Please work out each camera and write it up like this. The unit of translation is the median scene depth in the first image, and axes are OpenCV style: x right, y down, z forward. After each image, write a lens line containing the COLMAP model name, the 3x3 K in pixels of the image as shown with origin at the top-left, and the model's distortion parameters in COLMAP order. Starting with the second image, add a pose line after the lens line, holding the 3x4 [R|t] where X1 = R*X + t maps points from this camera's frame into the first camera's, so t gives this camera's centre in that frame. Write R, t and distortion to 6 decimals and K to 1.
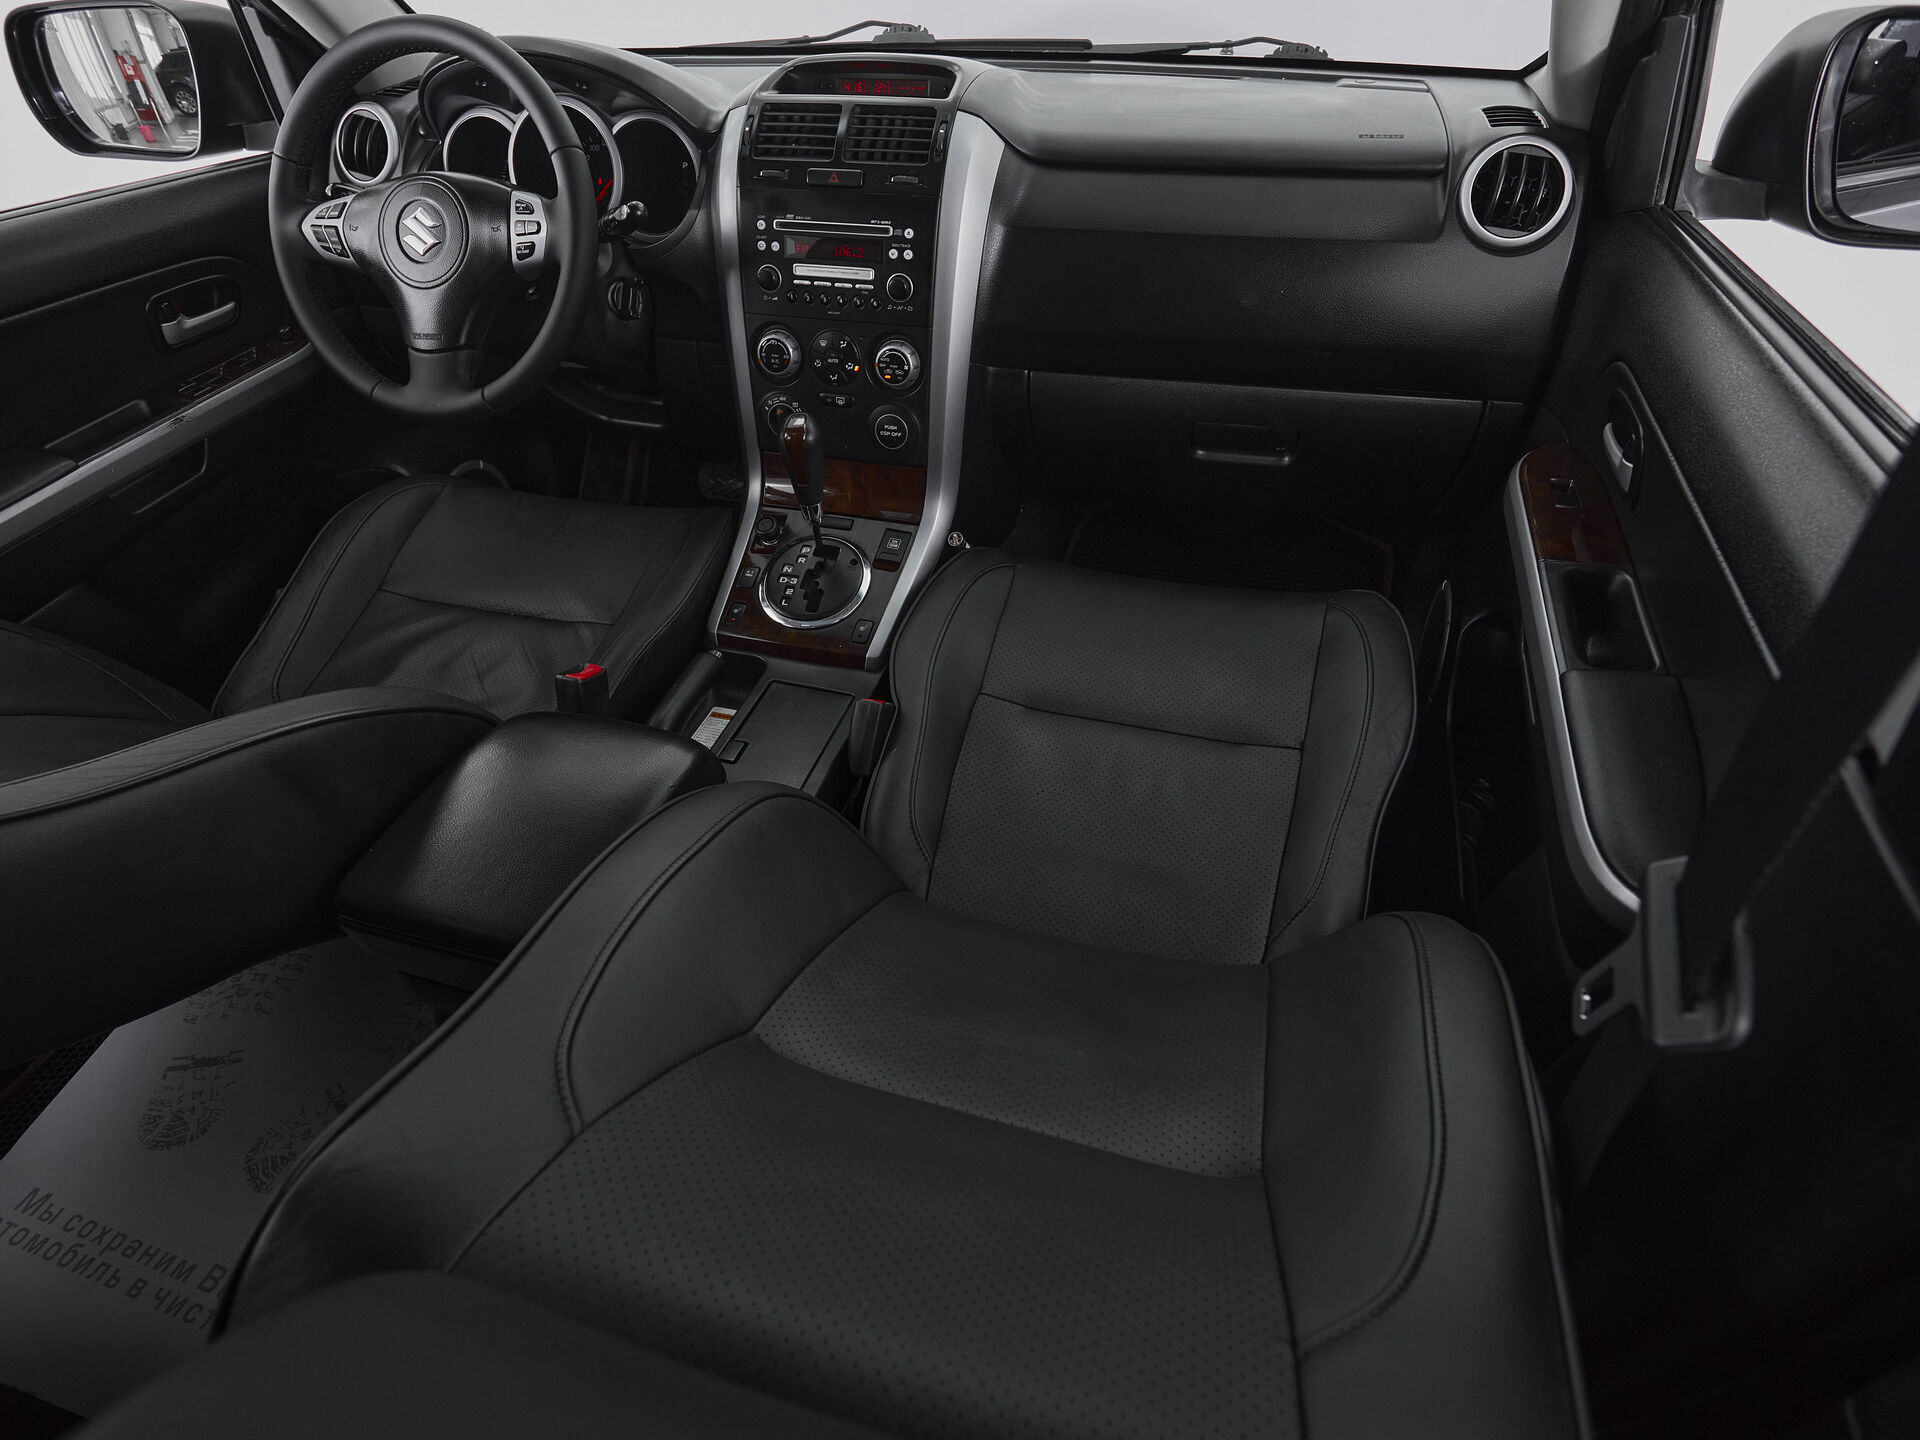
lens RADIAL K [[1041.5, 0, 958.9], [0, 1041.5, 714.4], [0, 0, 1]] dist [-0.001034, -0.003022]
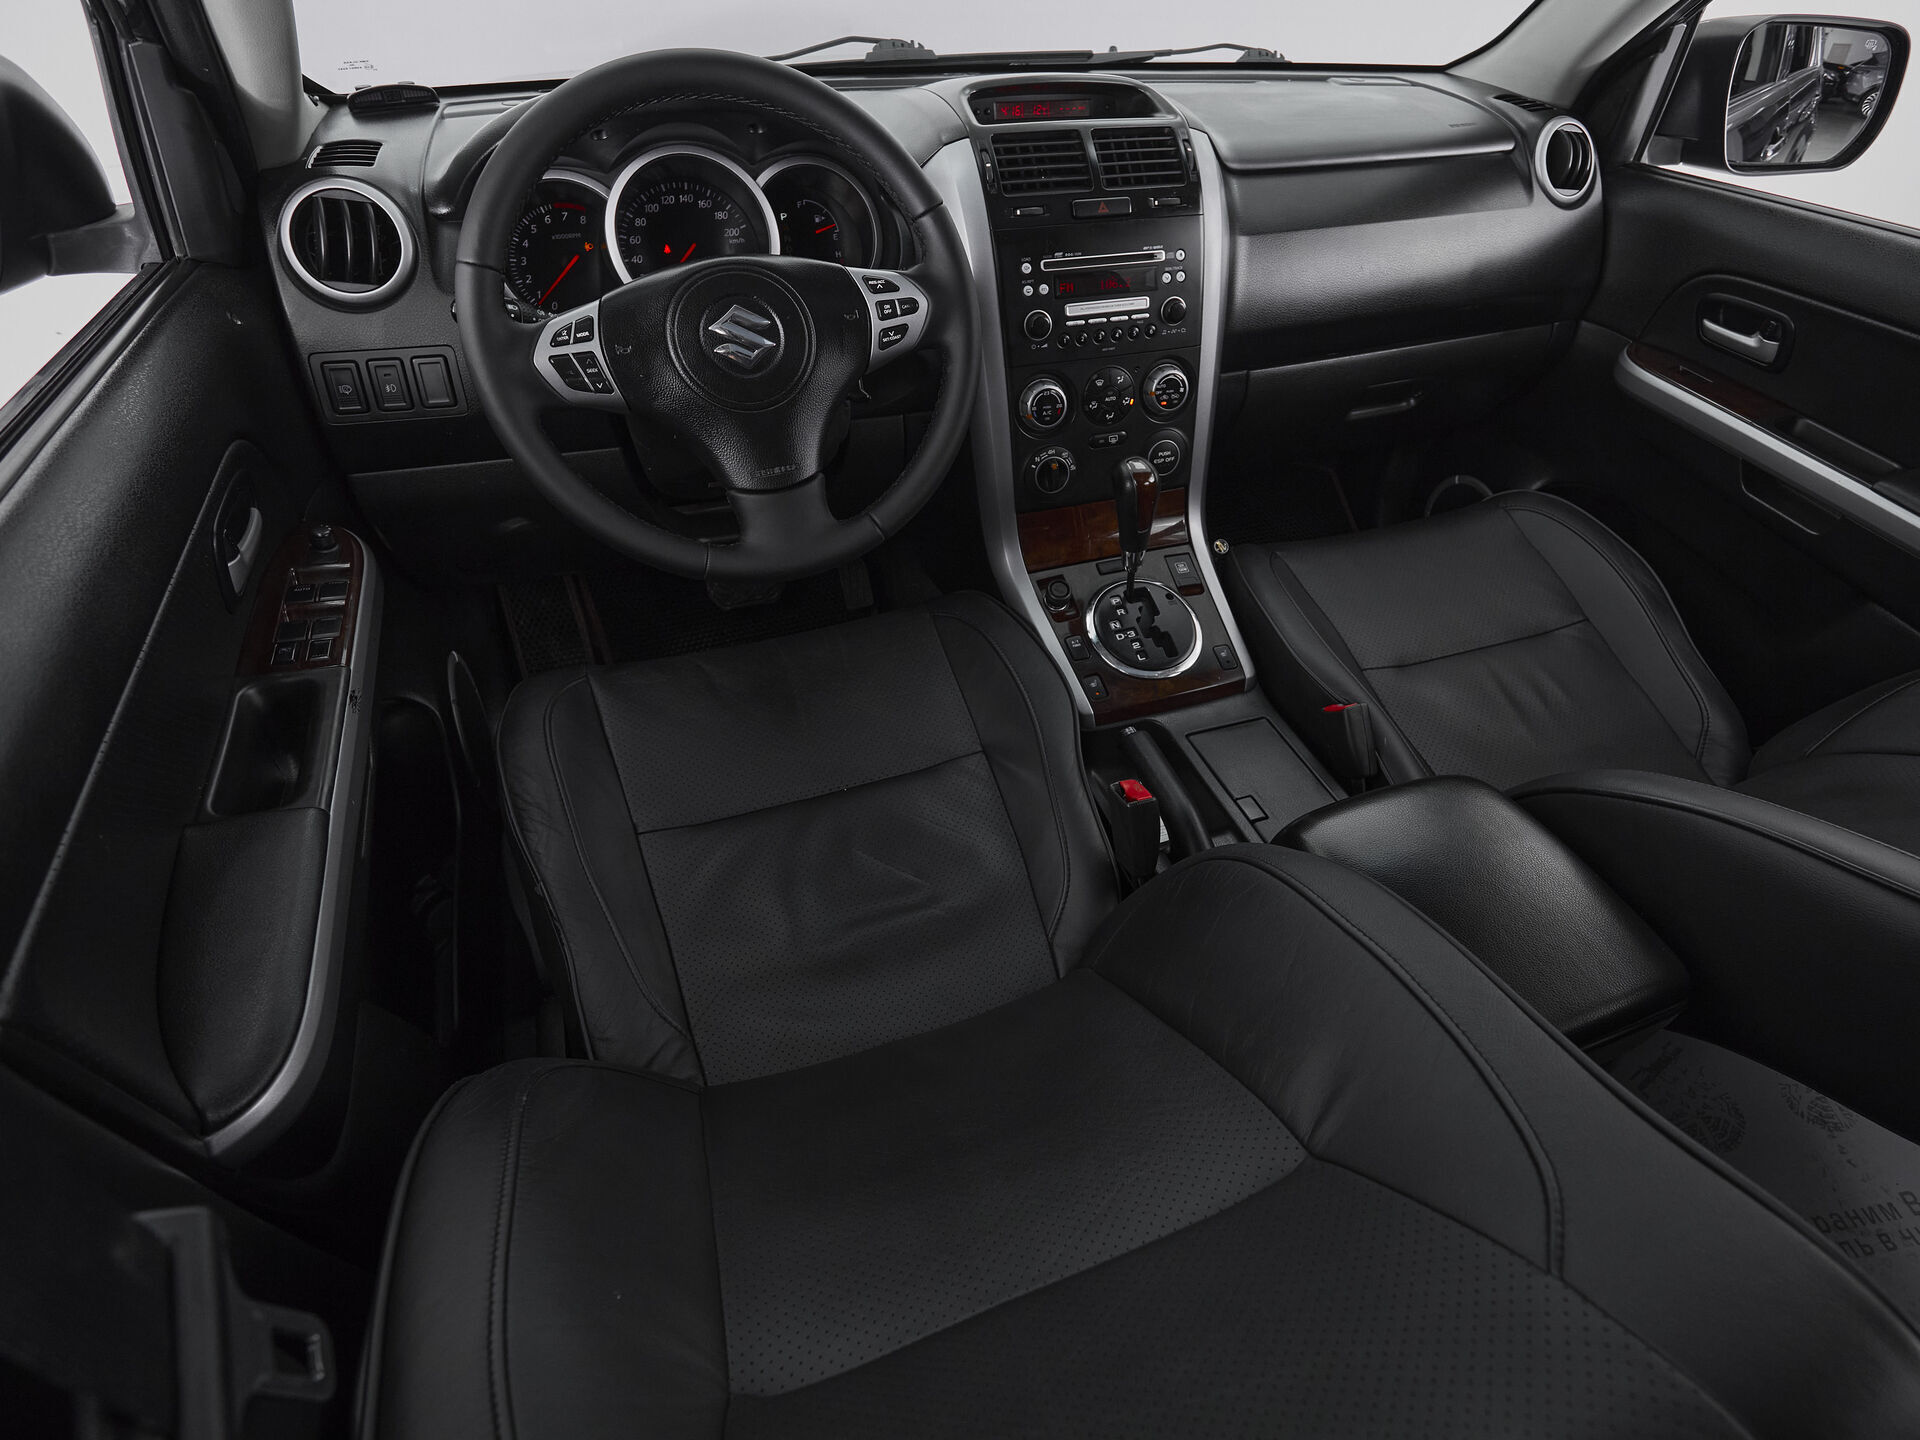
lens RADIAL K [[1041.5, 0, 1034.2], [0, 1041.5, 709.1], [0, 0, 1]] dist [-0.001034, -0.003022]
pose [[0.787381, -0.351992, 0.506096, -0.769705], [0.350824, 0.930909, 0.101641, -0.202179], [-0.506906, 0.097521, 0.856467, 0.258059]]
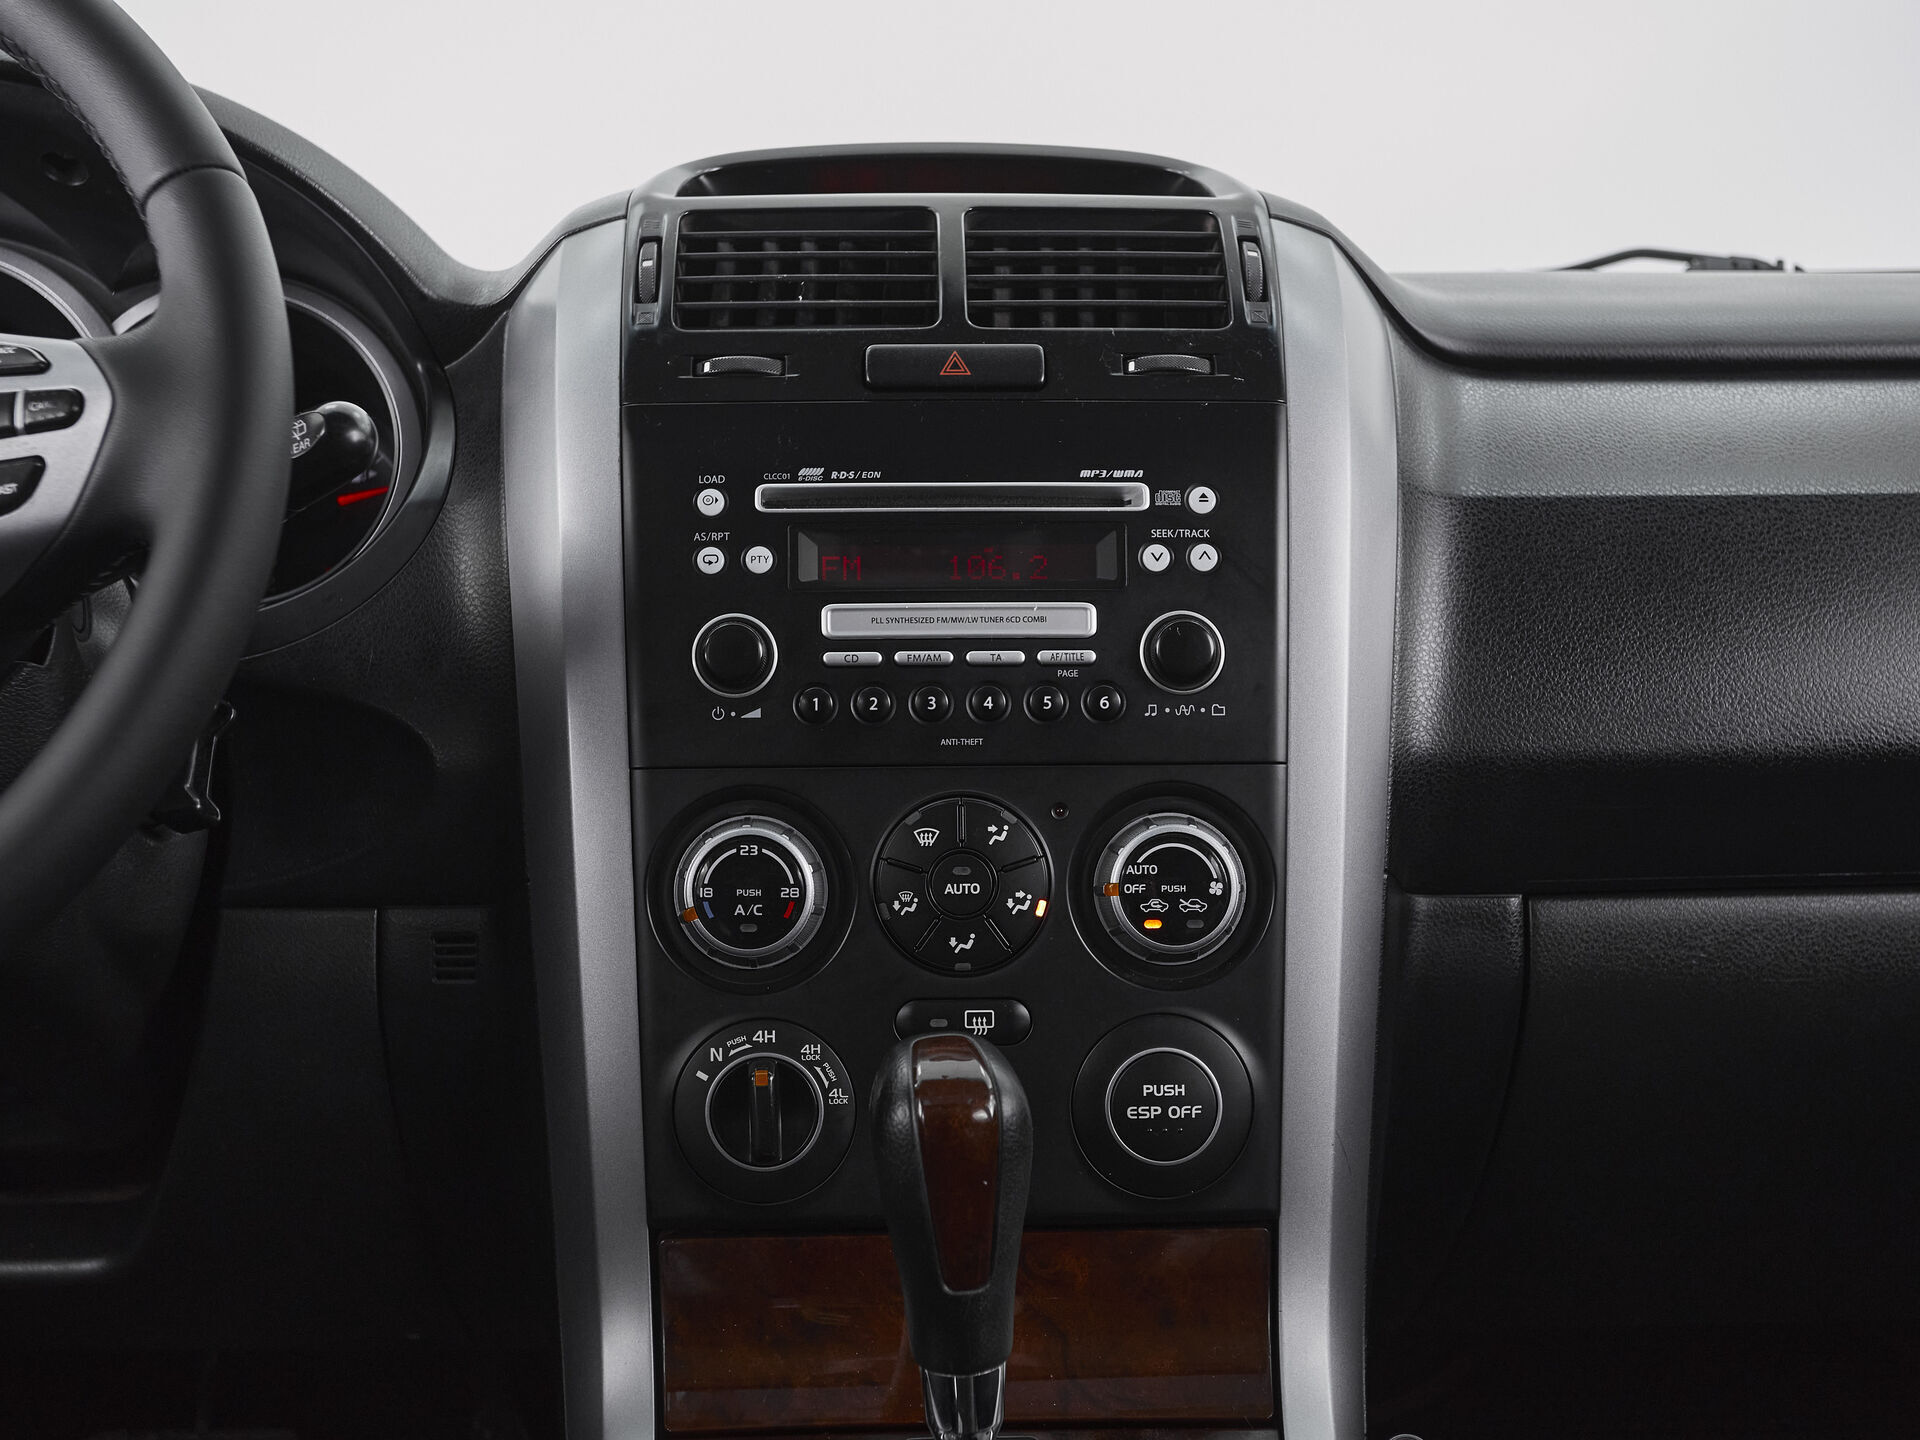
lens RADIAL K [[2358.2, 0, 947.7], [0, 2358.2, 717.7], [0, 0, 1]] dist [0.037129, 0.000000]
pose [[0.948609, -0.017482, 0.315968, -0.346273], [0.186067, 0.838454, -0.512224, -0.034280], [-0.255970, 0.544691, 0.798618, 0.440337]]
